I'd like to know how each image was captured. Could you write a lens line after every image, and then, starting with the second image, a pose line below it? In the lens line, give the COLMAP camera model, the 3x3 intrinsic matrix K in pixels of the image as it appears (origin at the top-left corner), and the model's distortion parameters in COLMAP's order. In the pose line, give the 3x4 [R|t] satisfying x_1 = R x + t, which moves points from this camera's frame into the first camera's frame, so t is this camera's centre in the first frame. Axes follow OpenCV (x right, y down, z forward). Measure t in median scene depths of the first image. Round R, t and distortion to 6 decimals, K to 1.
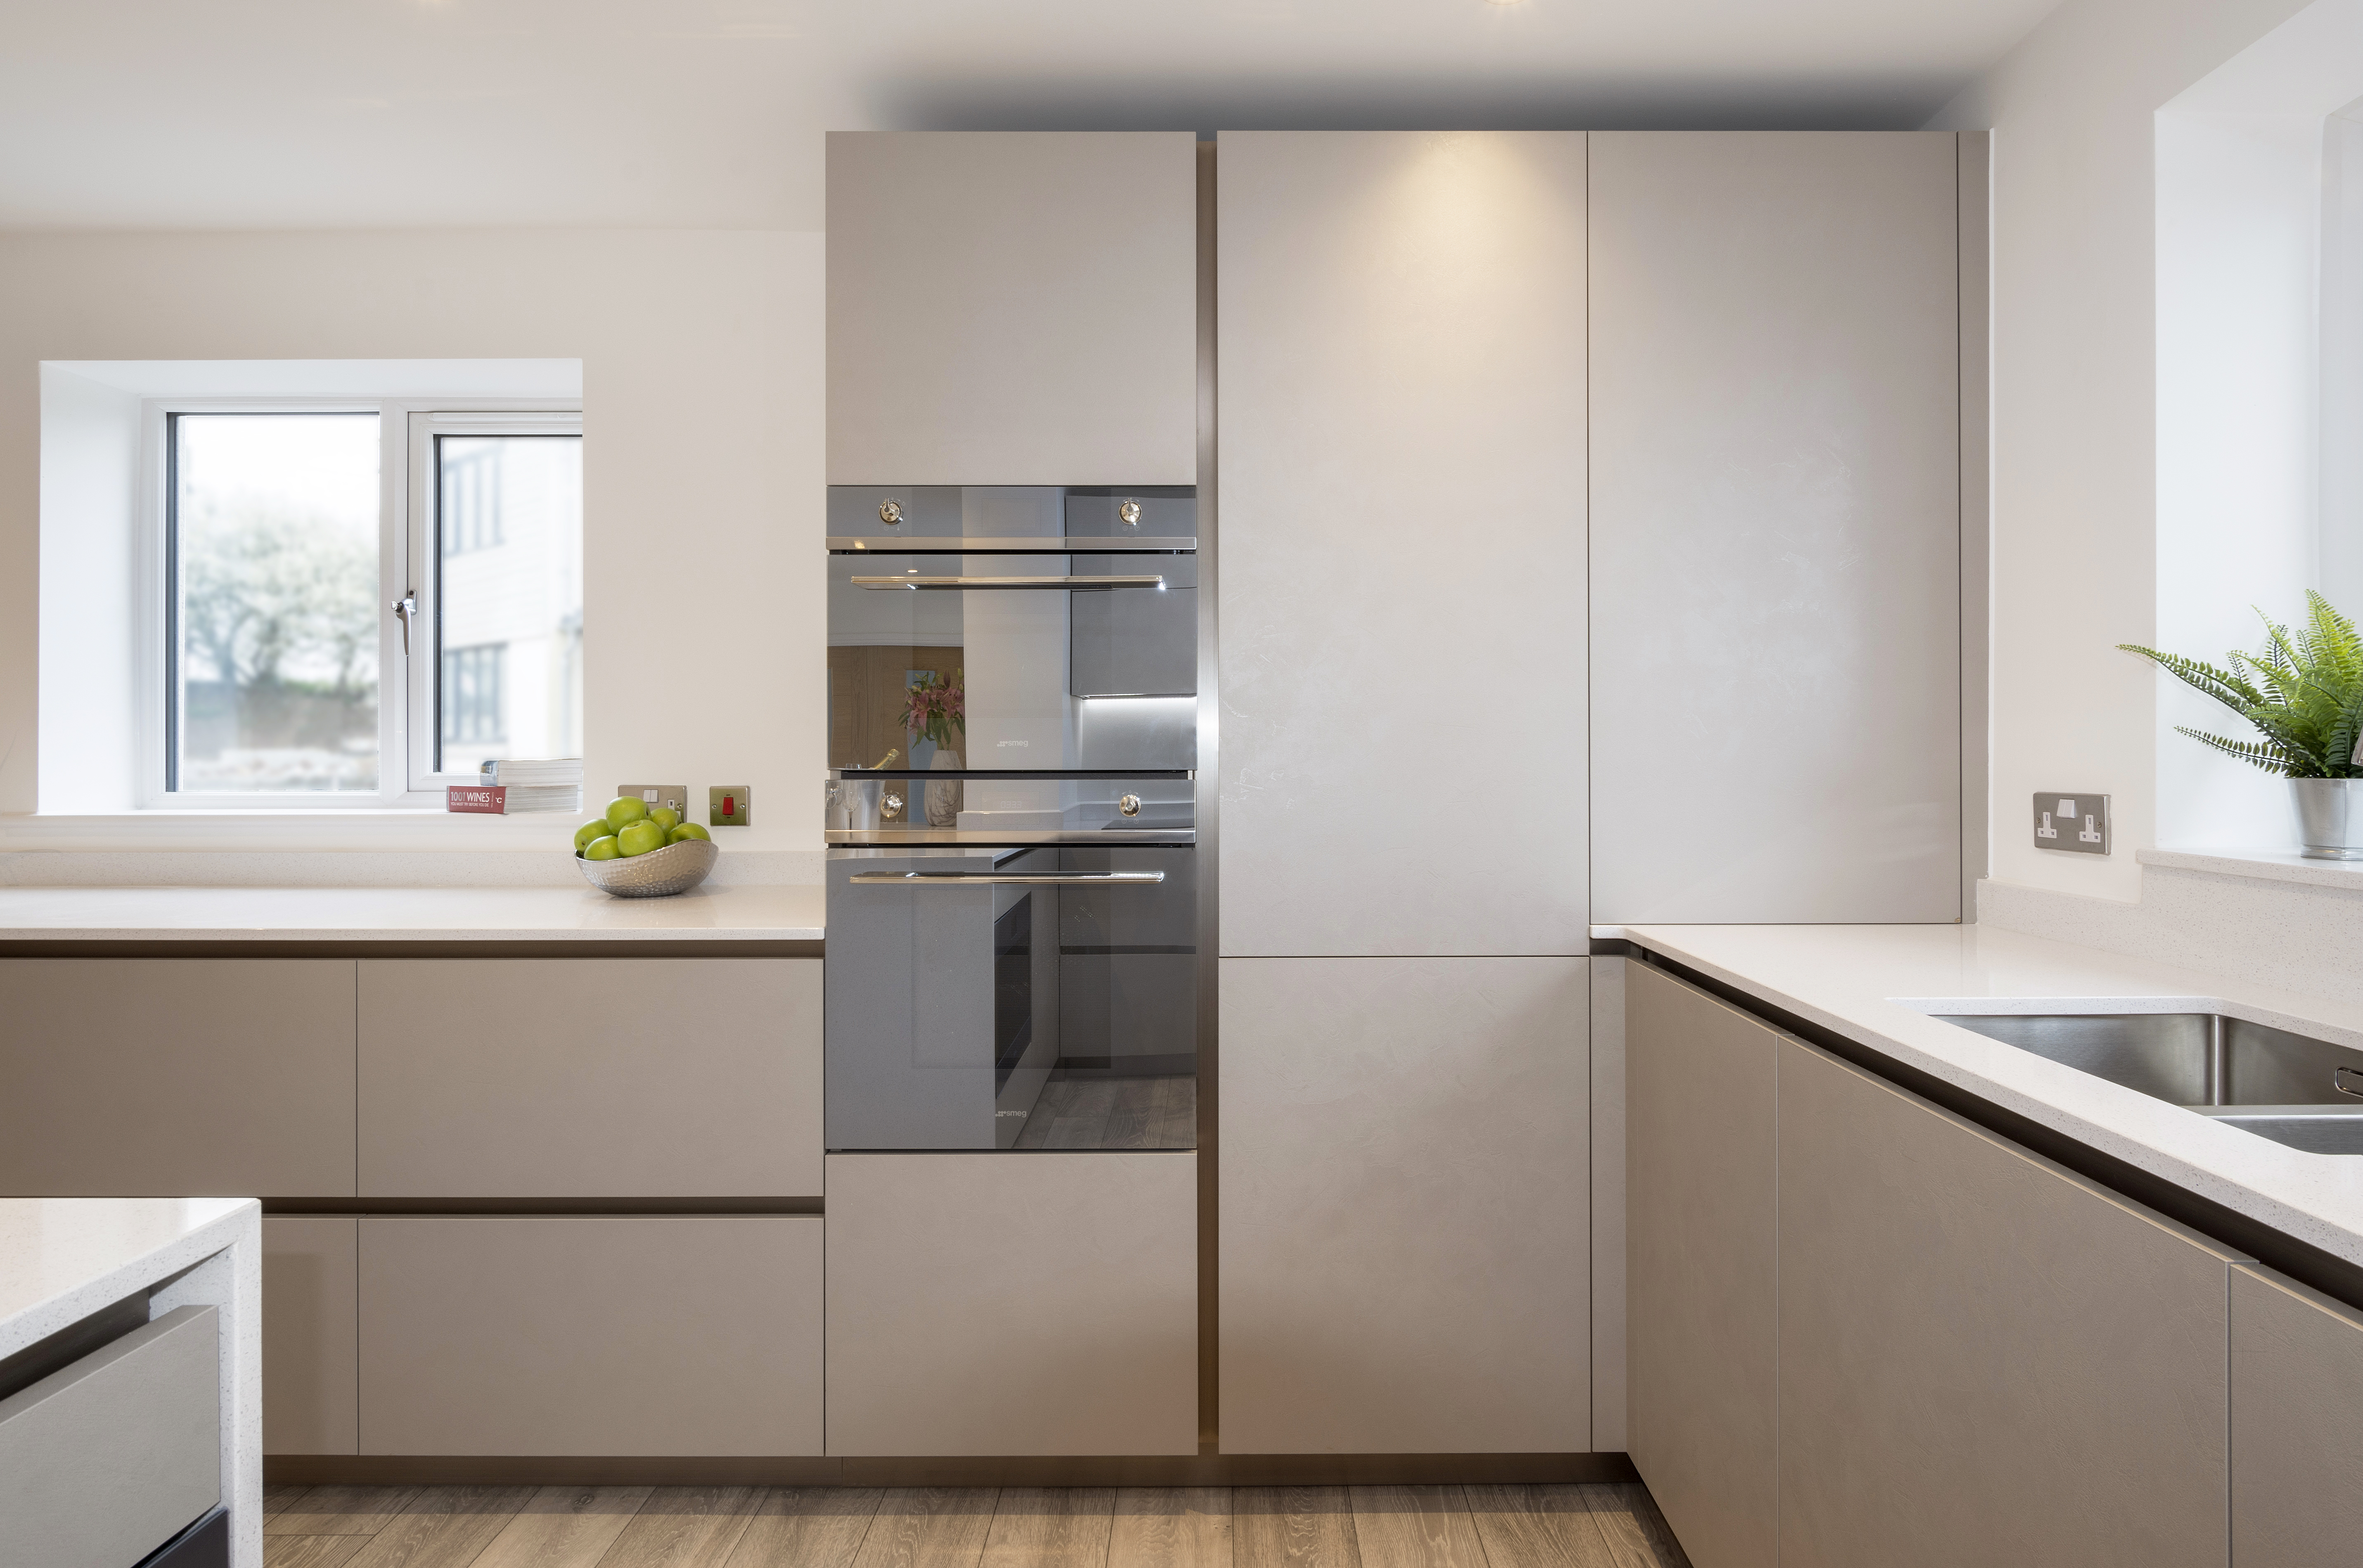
lens RADIAL K [[1151.1, 0, 1181.5], [0, 1151.1, 784.0], [0, 0, 1]] dist [-0.000388, -0.000205]
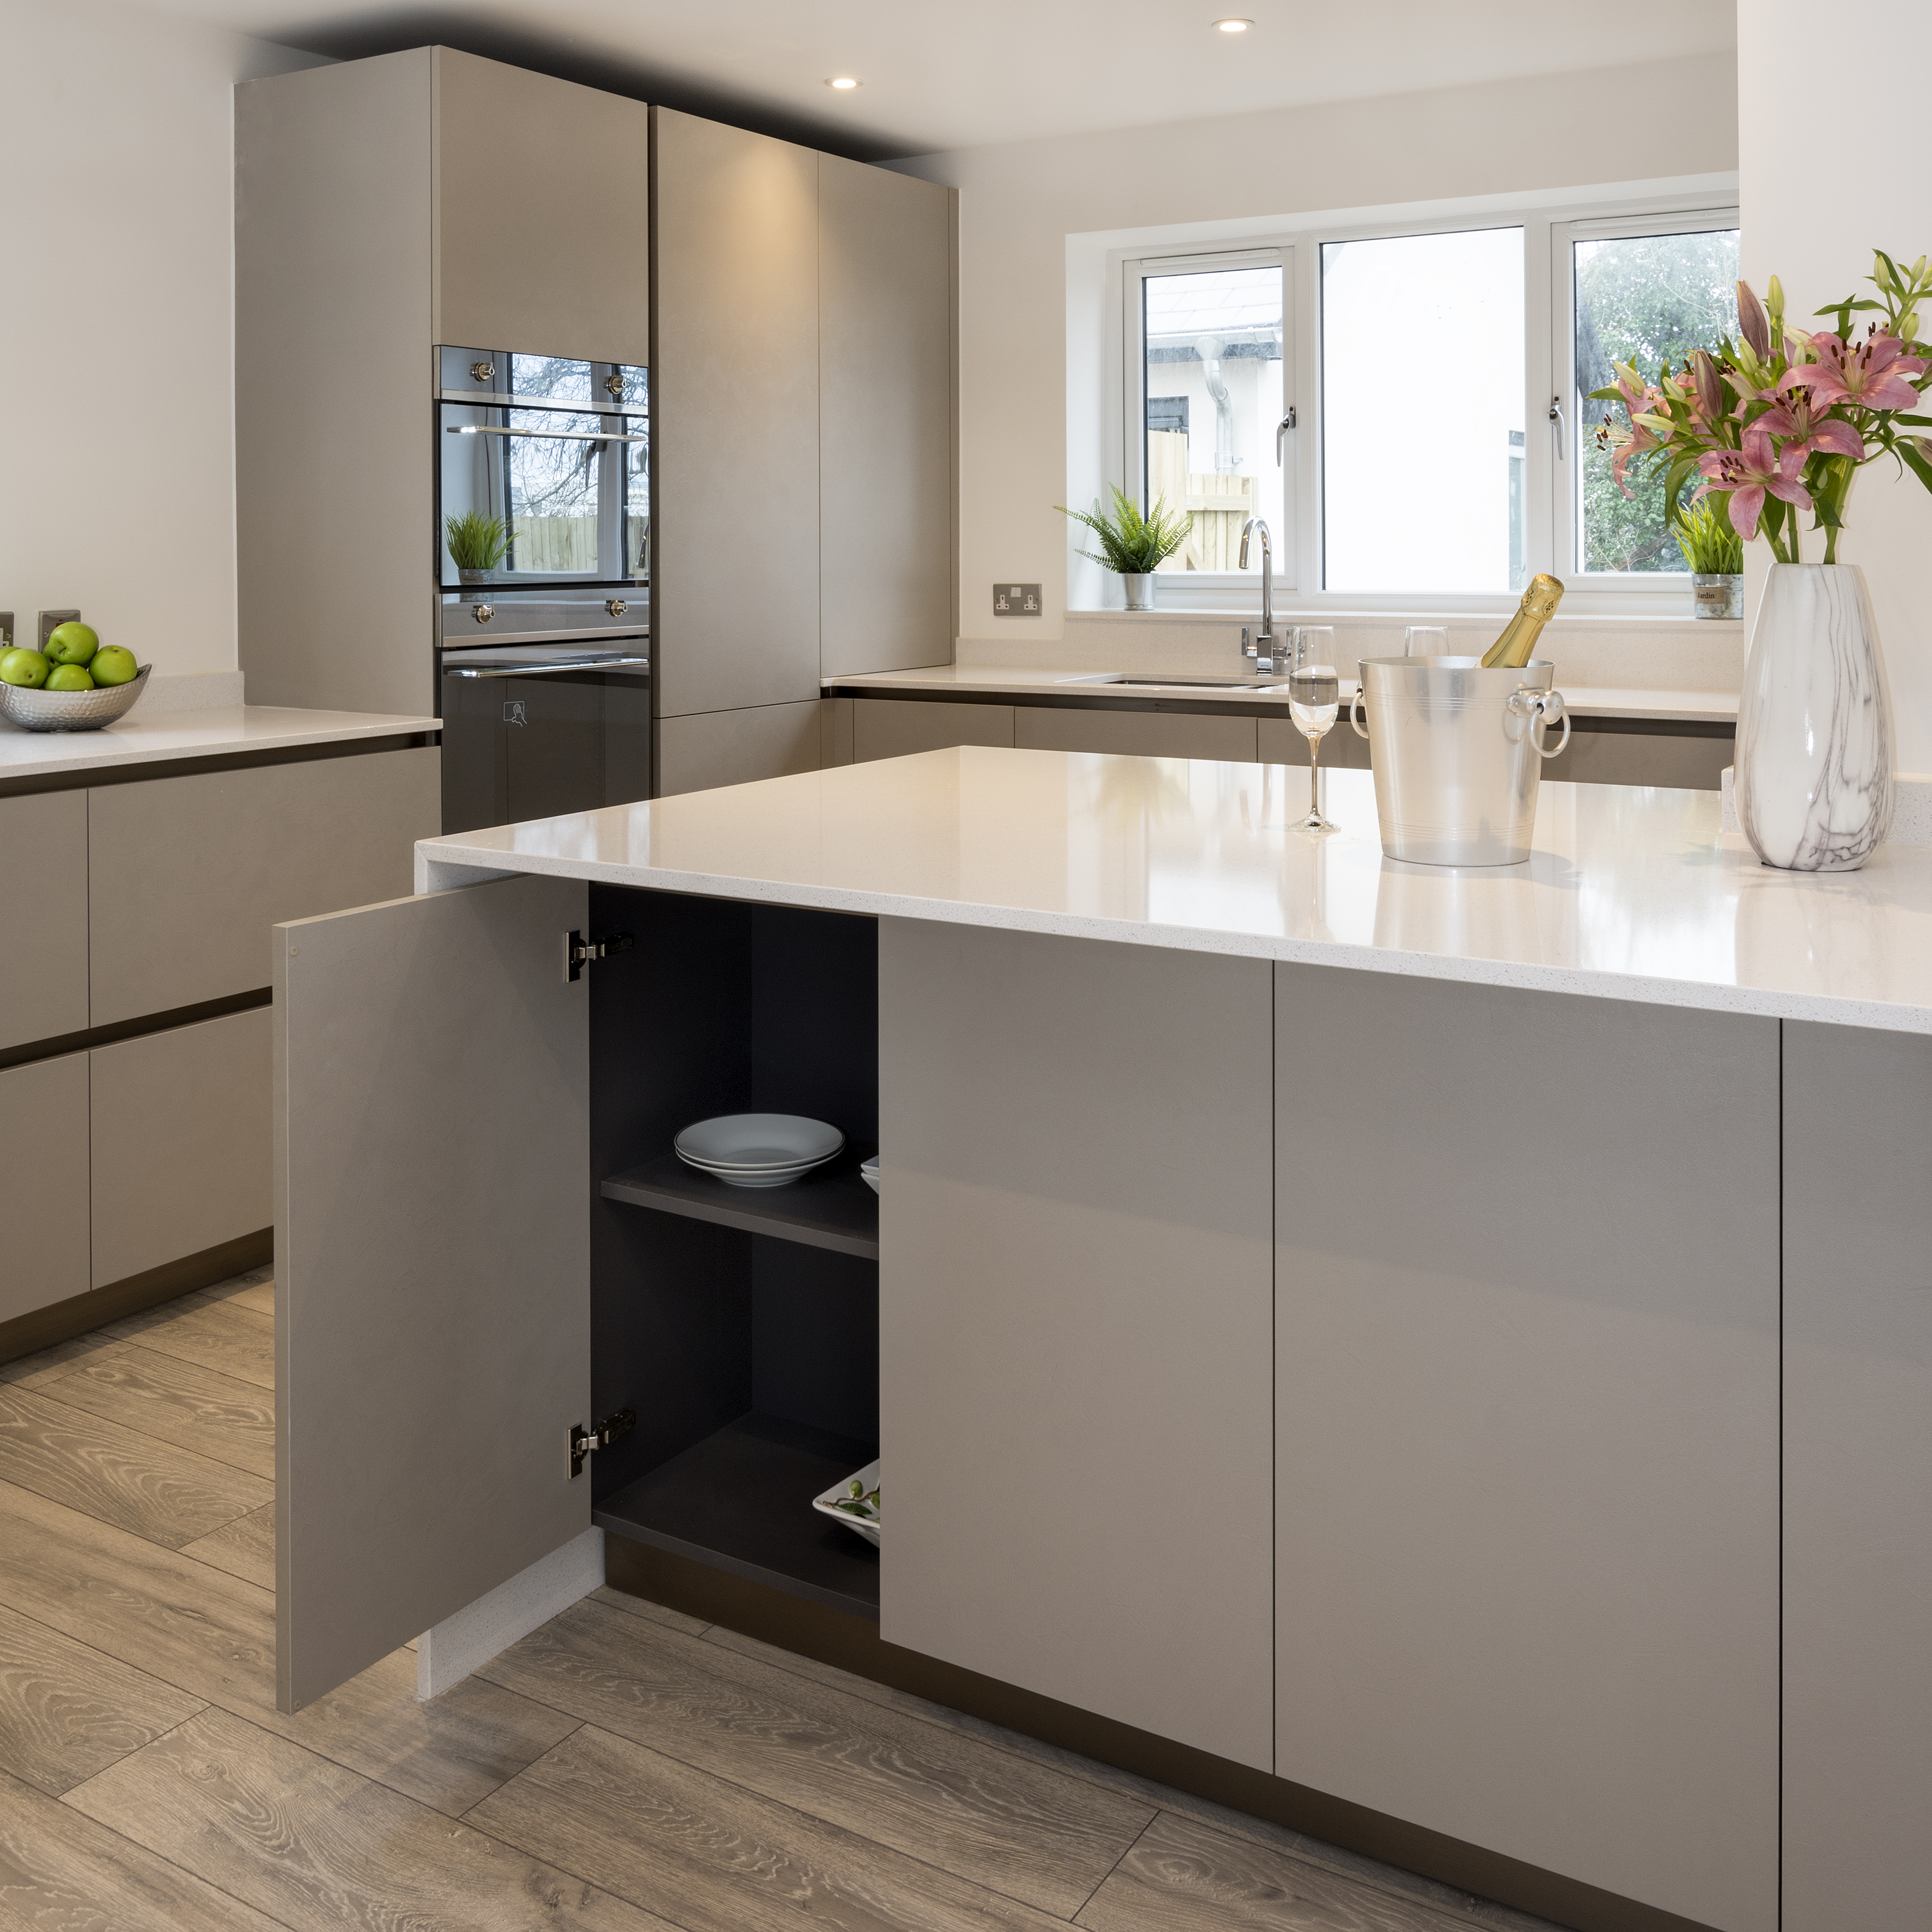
lens RADIAL K [[2012.5, 0, 960.1], [0, 2012.5, 914.4], [0, 0, 1]] dist [-0.150351, 0.150564]
pose [[0.533388, -0.153696, 0.831790, -1.918604], [0.027196, 0.985961, 0.164744, -0.001229], [-0.845434, -0.065251, 0.530079, -0.612518]]
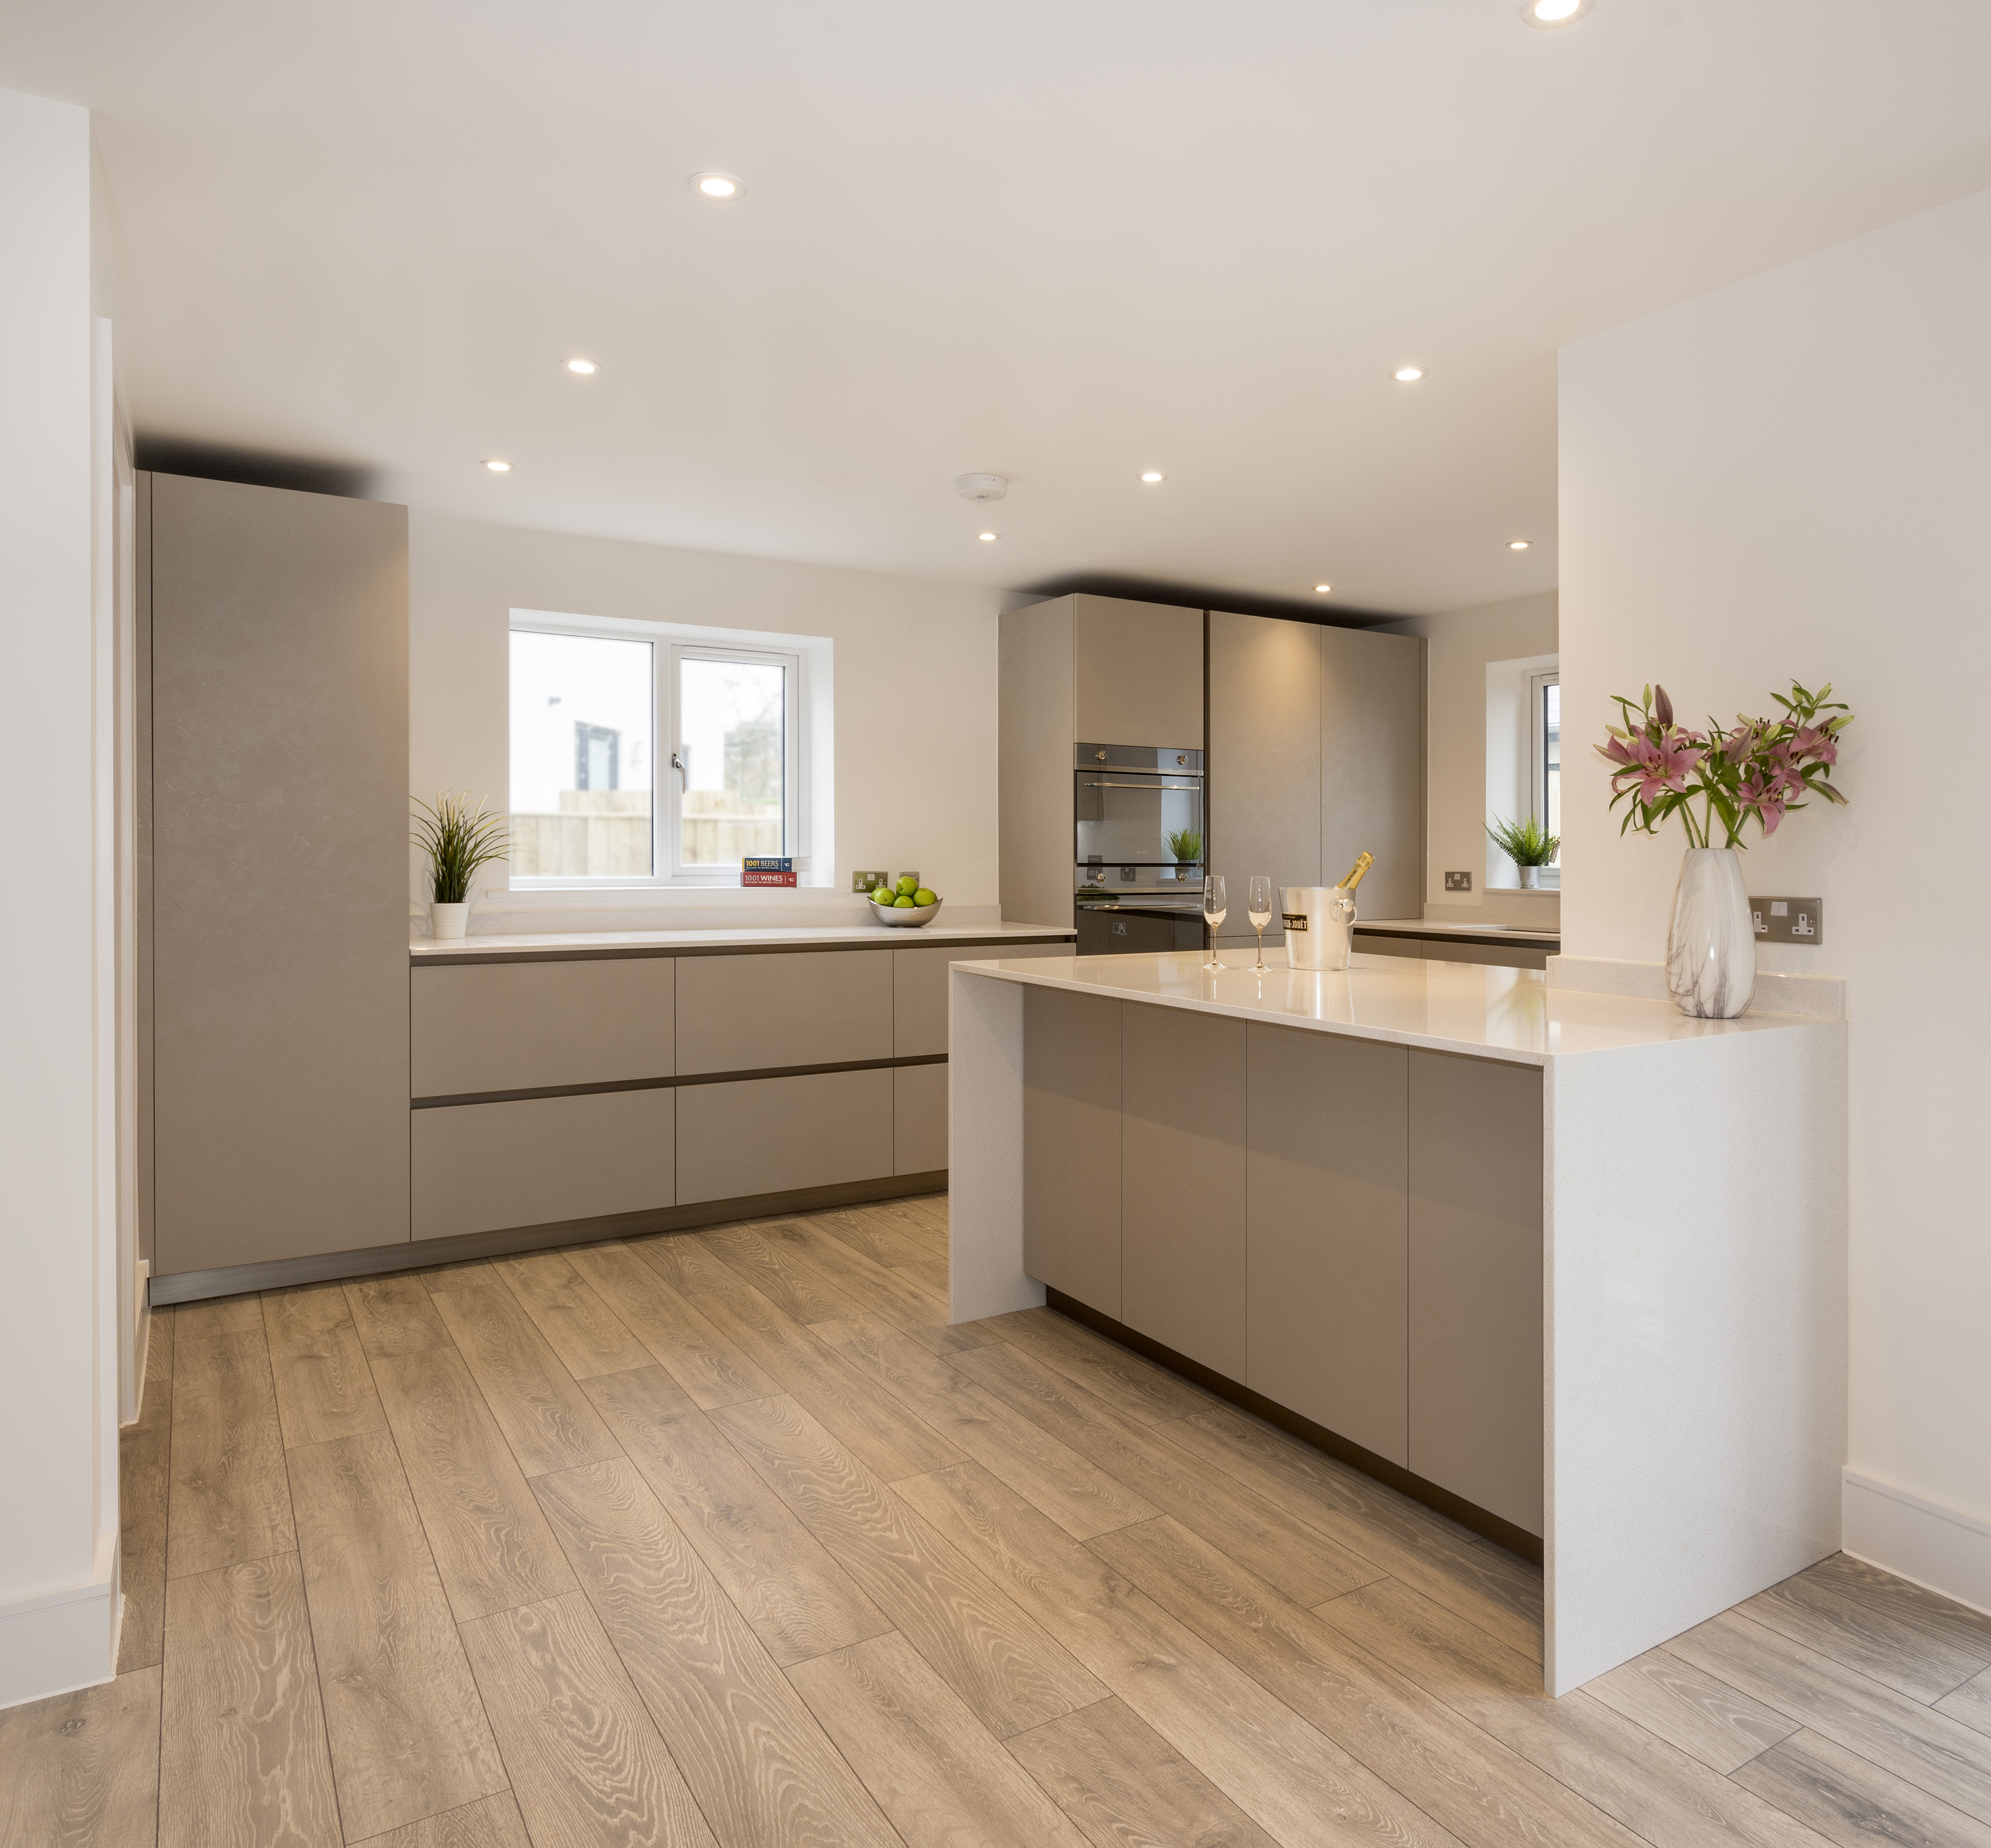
lens RADIAL K [[1323.3, 0, 995.5], [0, 1323.3, 924.0], [0, 0, 1]] dist [-0.005107, -0.005647]
pose [[0.851986, -0.027381, 0.522847, -2.091719], [0.010997, 0.999347, 0.034416, 0.011624], [-0.523448, -0.023573, 0.851731, -1.345062]]
